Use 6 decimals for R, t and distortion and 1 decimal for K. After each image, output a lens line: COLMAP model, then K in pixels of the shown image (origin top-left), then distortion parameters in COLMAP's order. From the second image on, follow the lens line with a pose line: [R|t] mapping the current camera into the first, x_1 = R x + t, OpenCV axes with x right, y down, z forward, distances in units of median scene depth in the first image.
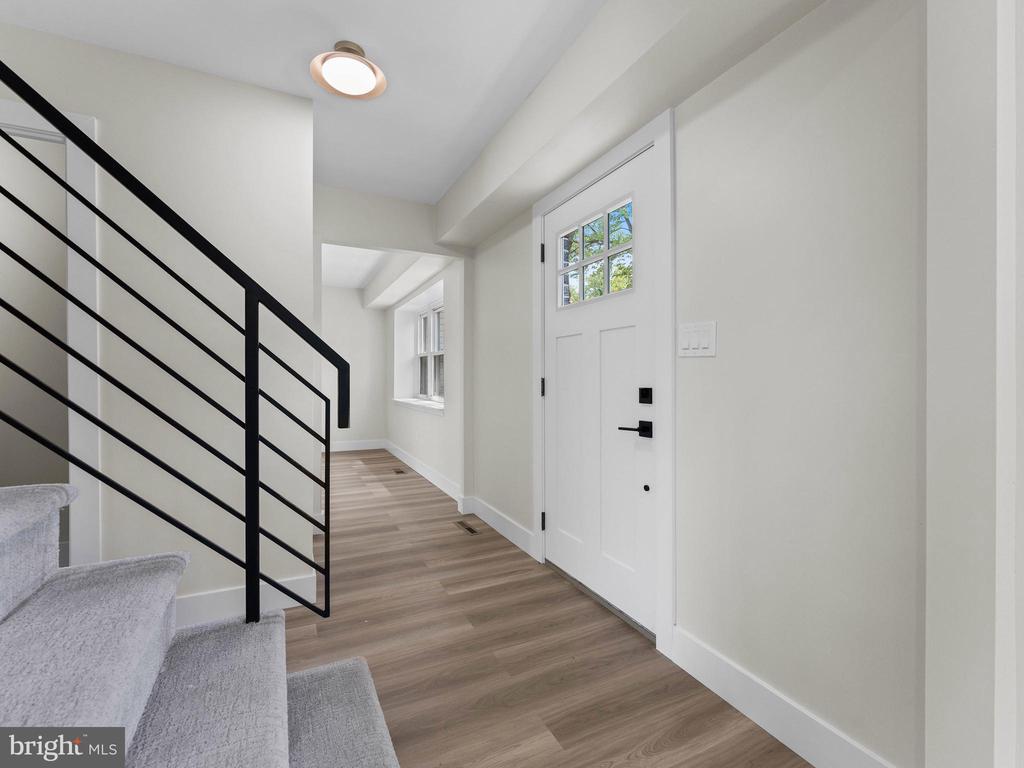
lens RADIAL K [[458.5, 0, 512.7], [0, 458.5, 377.3], [0, 0, 1]] dist [0.003264, -0.001502]
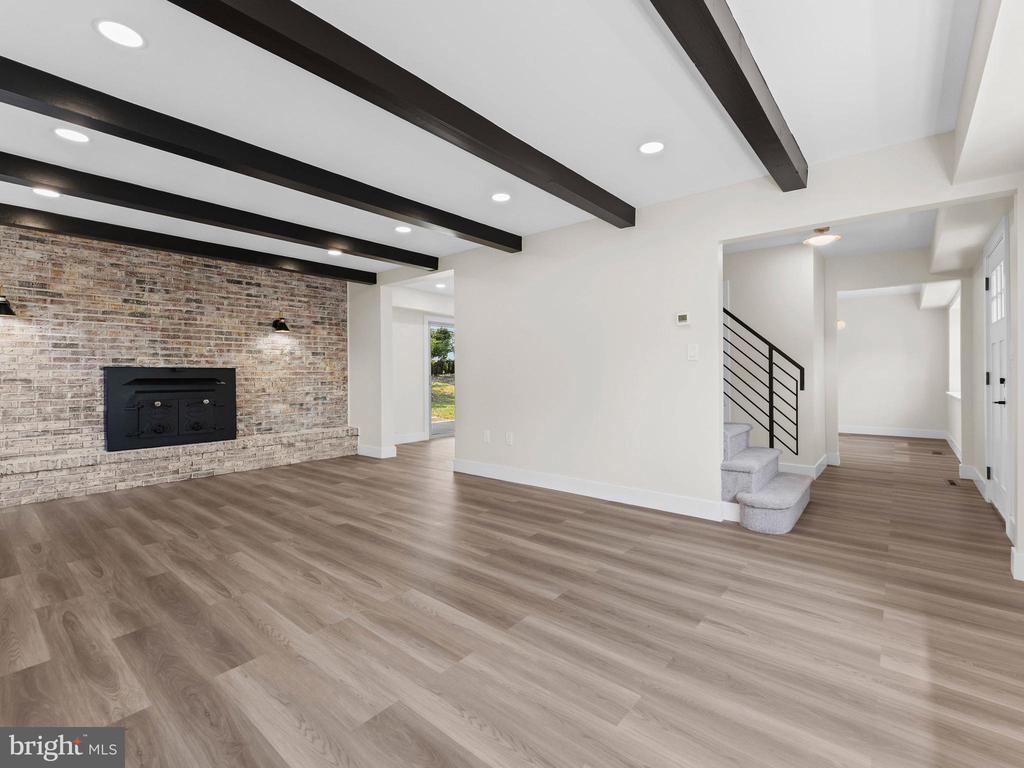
lens RADIAL K [[458.5, 0, 516.2], [0, 458.5, 375.8], [0, 0, 1]] dist [0.003264, -0.001502]
pose [[0.413433, 0.002348, -0.910532, 1.616113], [0.004105, 0.999982, 0.004443, -0.000845], [0.910525, -0.005575, 0.413416, -1.949239]]
